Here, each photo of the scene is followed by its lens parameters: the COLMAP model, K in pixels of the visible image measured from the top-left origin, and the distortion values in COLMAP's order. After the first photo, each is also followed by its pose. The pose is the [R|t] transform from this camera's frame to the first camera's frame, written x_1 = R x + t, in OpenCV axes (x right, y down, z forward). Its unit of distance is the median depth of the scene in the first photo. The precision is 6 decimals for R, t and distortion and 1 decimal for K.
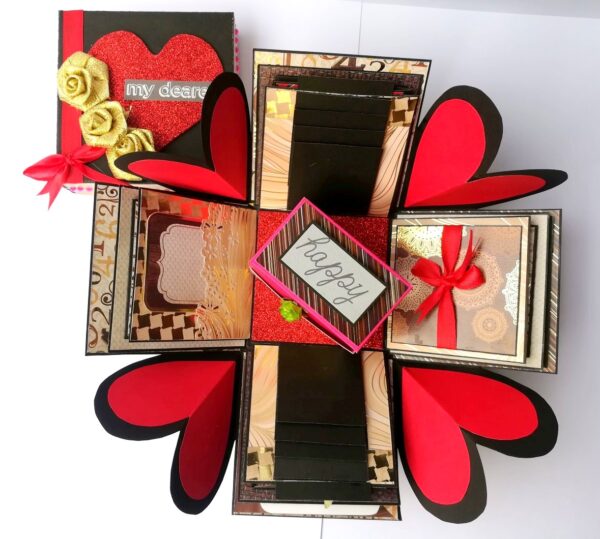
lens RADIAL K [[688.9, 0, 300.0], [0, 688.9, 269.5], [0, 0, 1]] dist [-0.010981, -0.018650]
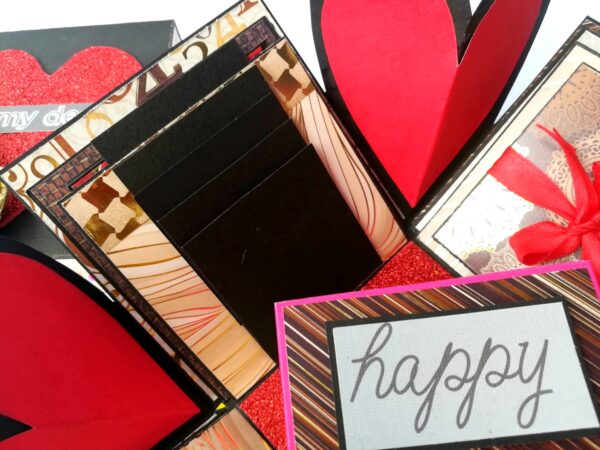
lens RADIAL K [[496.0, 0, 257.0], [0, 496.0, 224.4], [0, 0, 1]] dist [-0.040885, -0.004328]
pose [[0.691806, -0.700703, 0.174409, -0.021654], [0.706446, 0.606792, -0.364331, -0.026521], [0.149458, 0.375257, 0.914792, 0.668846]]
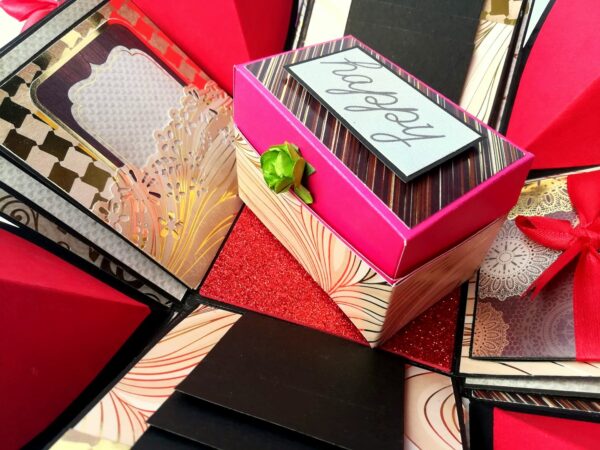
lens RADIAL K [[509.9, 0, 307.9], [0, 509.9, 225.2], [0, 0, 1]] dist [-0.031196, -0.001117]
pose [[0.972391, 0.167939, -0.162026, 0.071971], [-0.233167, 0.727282, -0.645518, 0.328134], [0.009431, 0.665475, 0.746361, 0.752197]]
